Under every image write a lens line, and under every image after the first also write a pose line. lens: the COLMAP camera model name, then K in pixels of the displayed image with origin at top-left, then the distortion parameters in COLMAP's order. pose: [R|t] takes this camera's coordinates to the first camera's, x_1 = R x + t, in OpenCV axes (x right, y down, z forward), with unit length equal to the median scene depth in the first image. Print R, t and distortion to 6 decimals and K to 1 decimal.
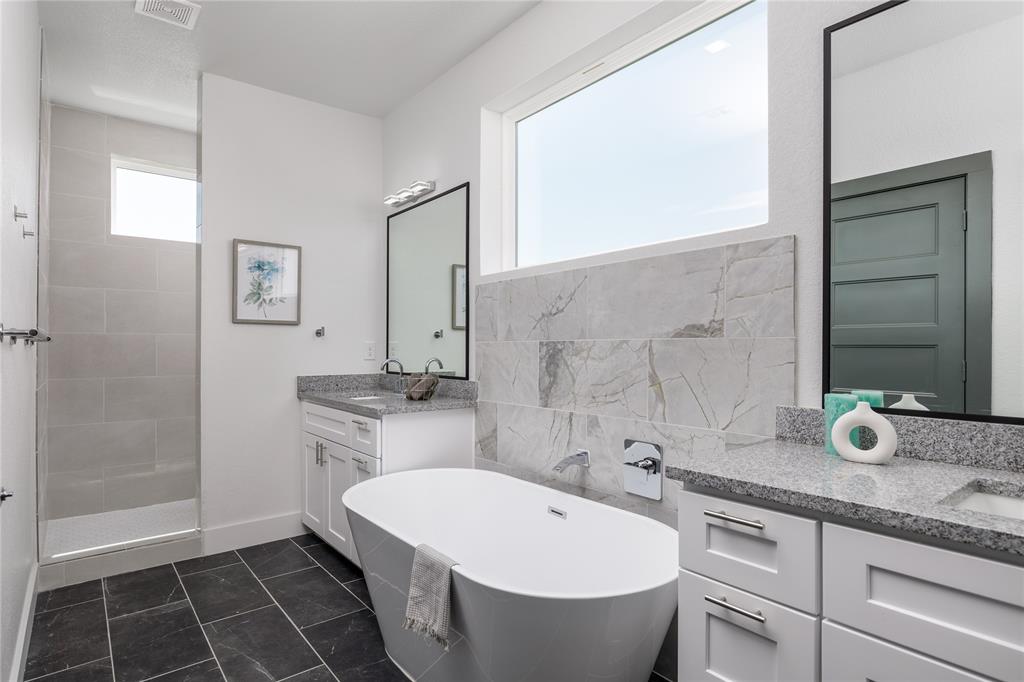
lens RADIAL K [[567.2, 0, 509.8], [0, 567.2, 345.8], [0, 0, 1]] dist [0.007076, -0.001211]
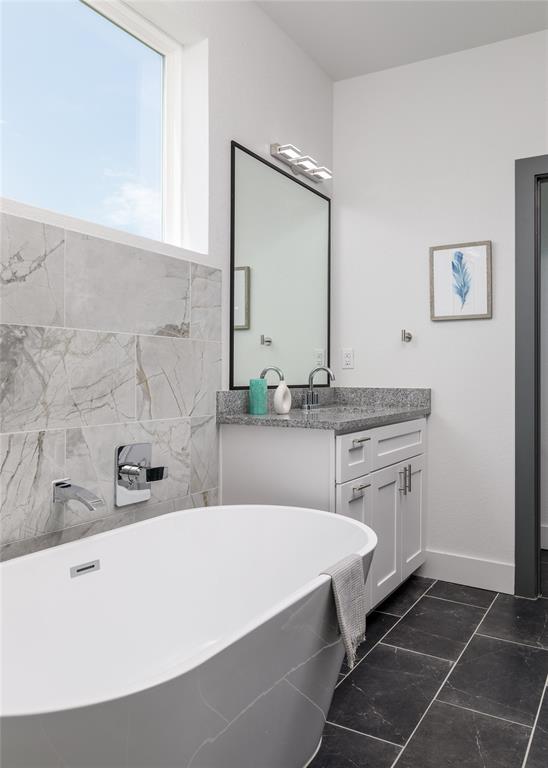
lens RADIAL K [[589.7, 0, 273.2], [0, 589.7, 382.2], [0, 0, 1]] dist [-0.001351, -0.000867]
pose [[-0.359850, -0.010829, 0.932947, -0.715437], [-0.003672, 0.999941, 0.010190, 0.054218], [-0.933003, 0.000241, -0.359869, 1.088714]]
